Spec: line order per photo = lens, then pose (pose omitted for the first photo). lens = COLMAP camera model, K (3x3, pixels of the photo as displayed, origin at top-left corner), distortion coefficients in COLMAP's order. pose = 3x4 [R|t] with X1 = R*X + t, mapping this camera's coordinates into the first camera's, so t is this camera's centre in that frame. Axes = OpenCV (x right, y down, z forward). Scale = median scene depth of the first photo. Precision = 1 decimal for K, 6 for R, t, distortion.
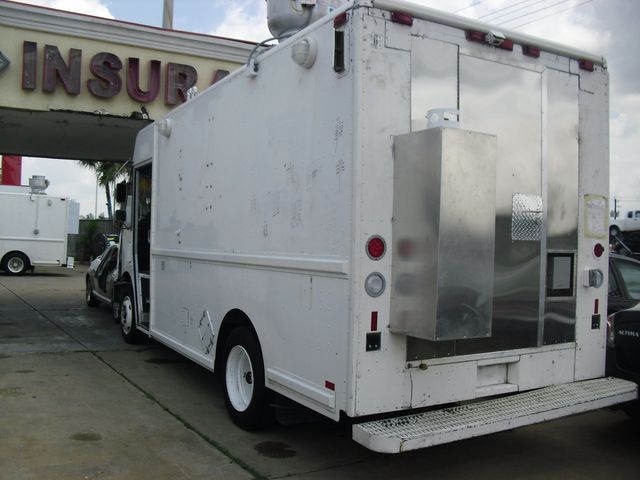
lens RADIAL K [[659.7, 0, 317.9], [0, 659.7, 240.0], [0, 0, 1]] dist [-0.249019, 0.297238]
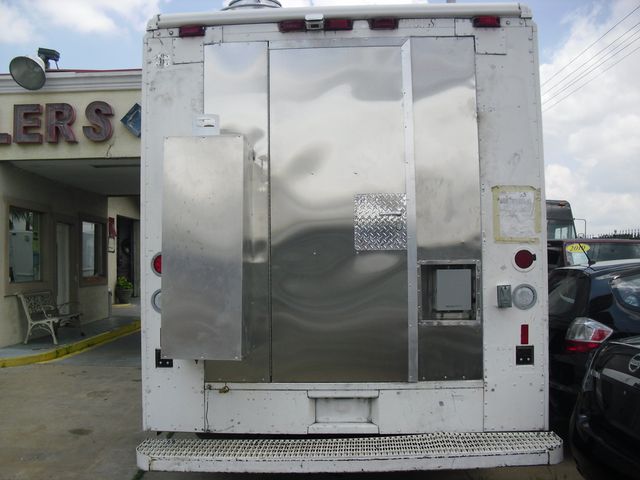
lens RADIAL K [[659.7, 0, 317.9], [0, 659.7, 240.0], [0, 0, 1]] dist [-0.249019, 0.297238]
pose [[0.836568, -0.053490, -0.545246, 0.703034], [0.029664, 0.998185, -0.052412, 0.028360], [0.547060, 0.027672, 0.836636, 0.251177]]
